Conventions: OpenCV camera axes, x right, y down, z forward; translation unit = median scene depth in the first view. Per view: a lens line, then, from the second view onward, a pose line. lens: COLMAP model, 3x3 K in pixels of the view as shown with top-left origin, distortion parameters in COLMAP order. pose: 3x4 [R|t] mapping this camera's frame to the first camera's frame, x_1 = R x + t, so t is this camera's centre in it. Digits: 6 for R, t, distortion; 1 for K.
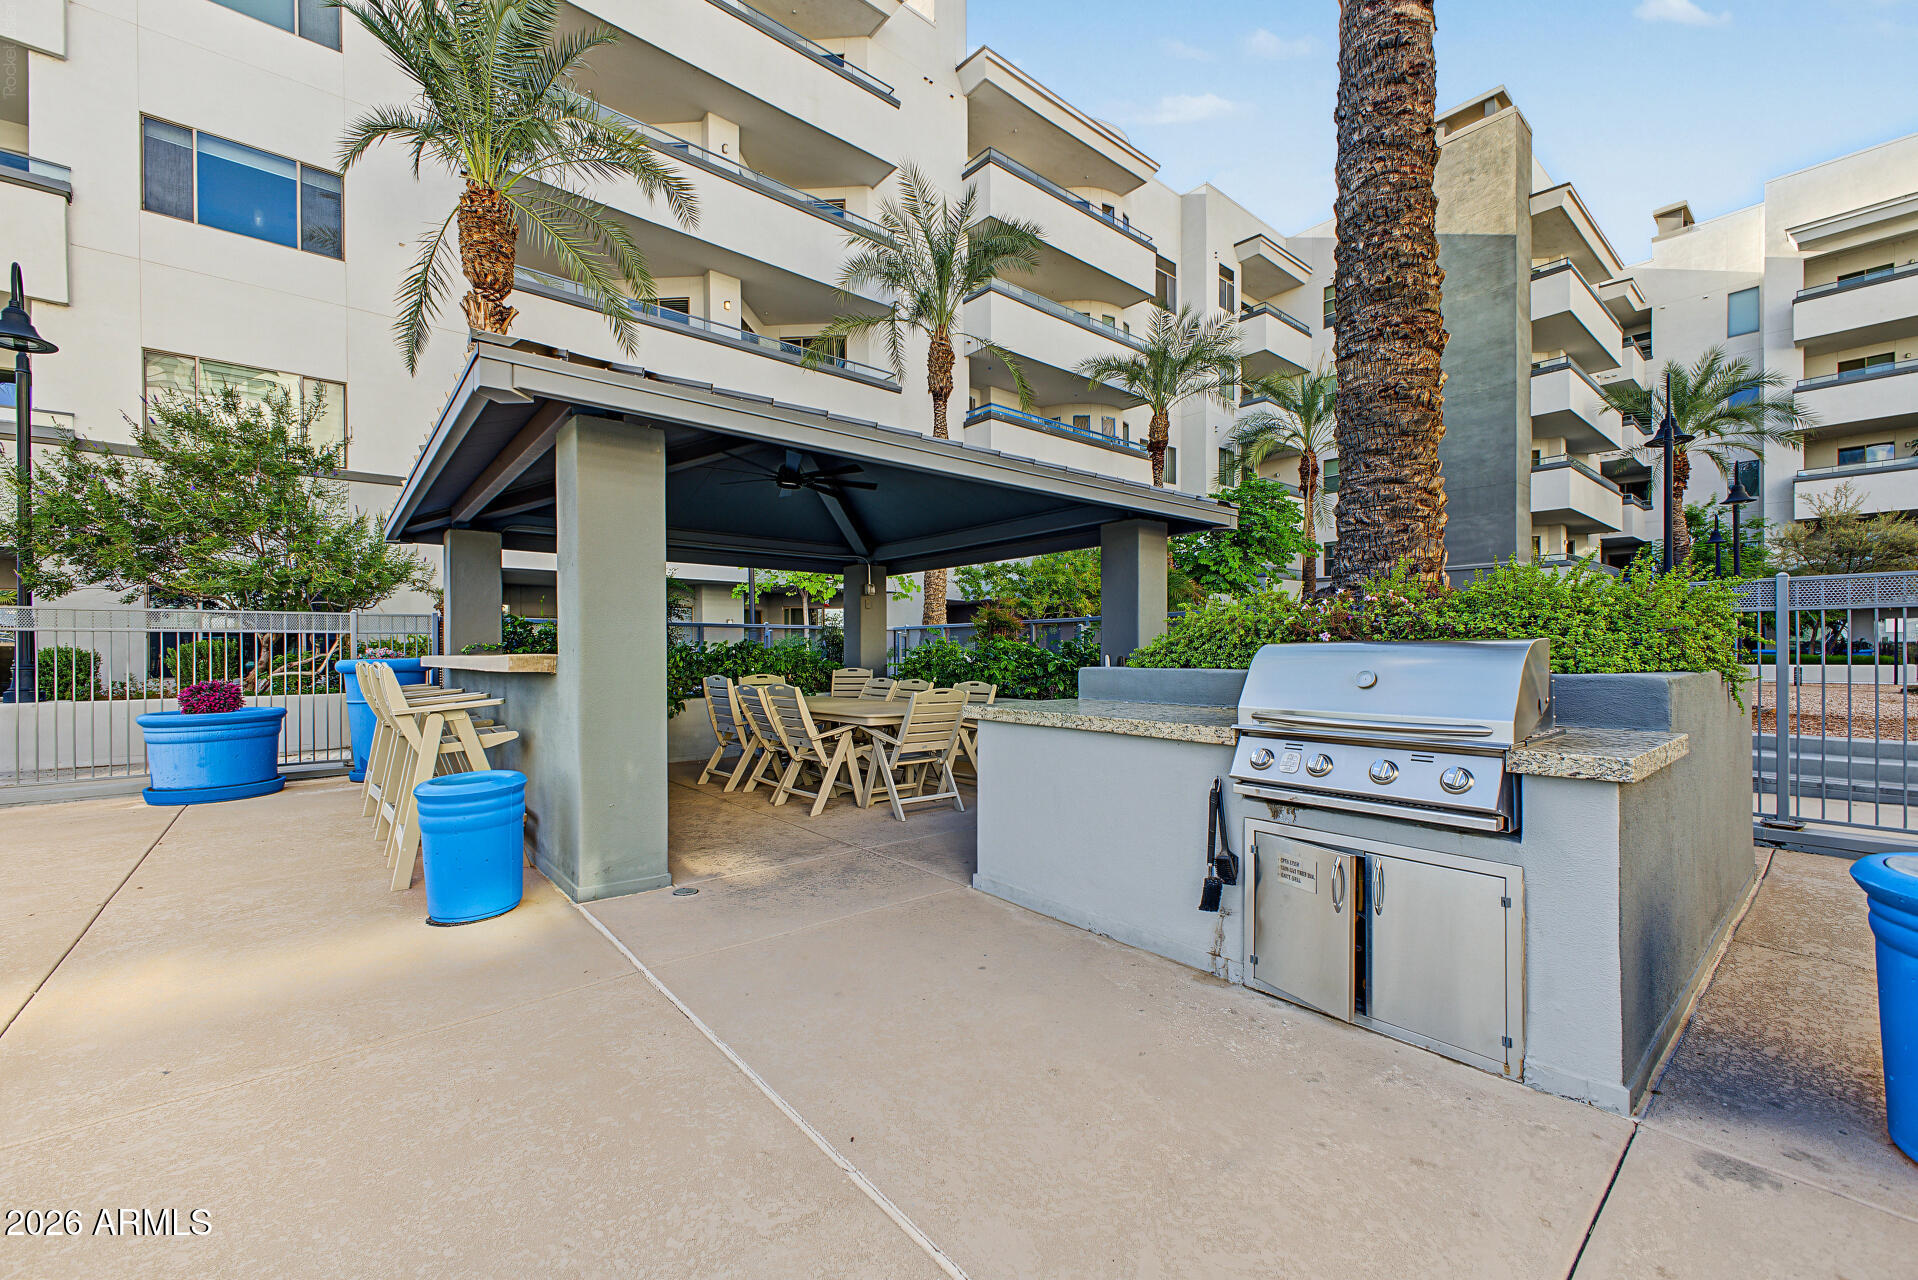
lens RADIAL K [[762.4, 0, 960.4], [0, 762.4, 646.8], [0, 0, 1]] dist [0.001573, 0.000058]
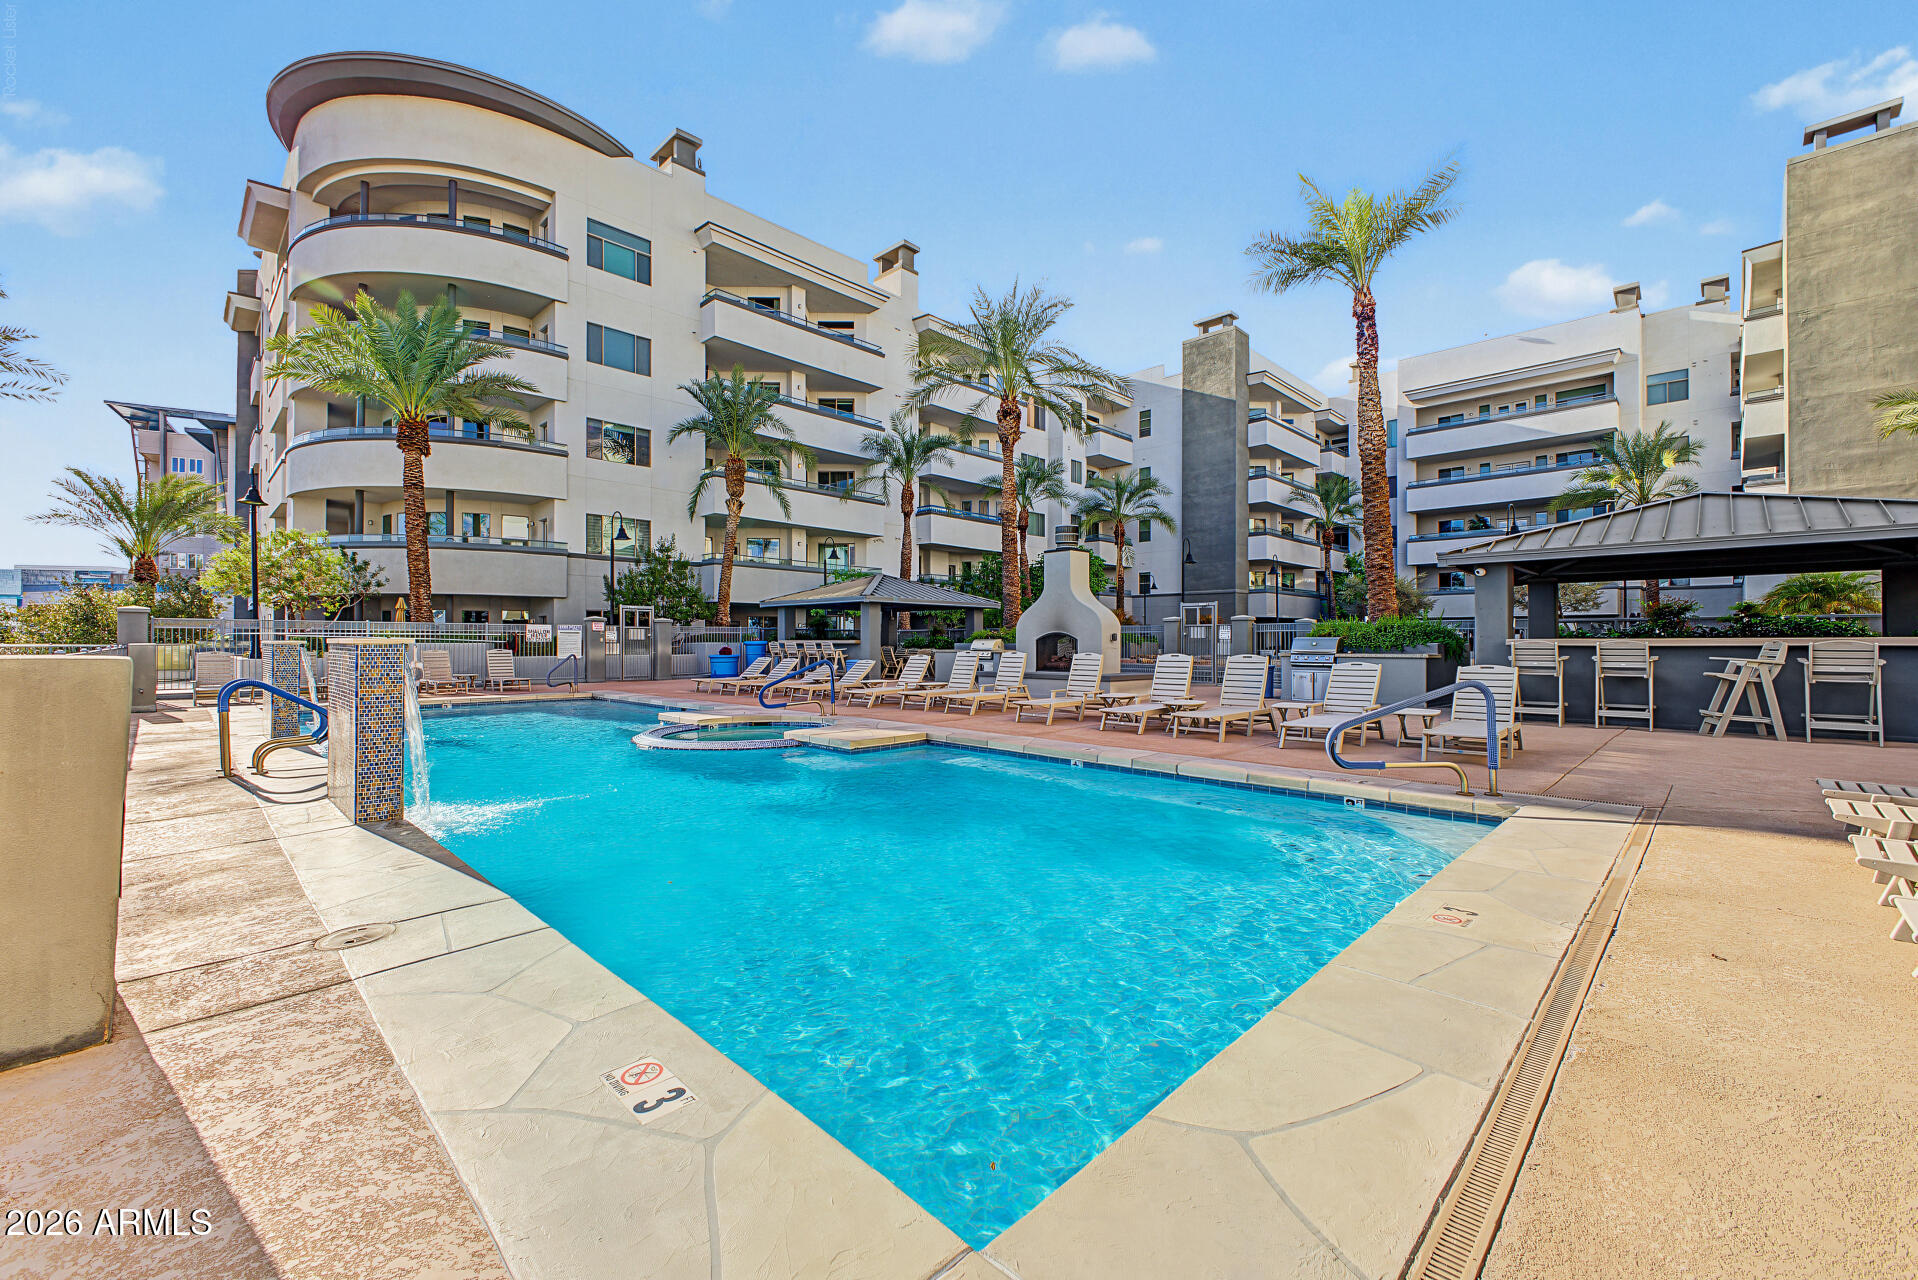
lens RADIAL K [[762.4, 0, 960.4], [0, 762.4, 646.8], [0, 0, 1]] dist [0.001573, 0.000058]
pose [[0.995760, 0.005588, 0.091822, -0.063857], [-0.006857, 0.999885, 0.013507, -0.003926], [-0.091736, -0.014079, 0.995684, -0.963726]]
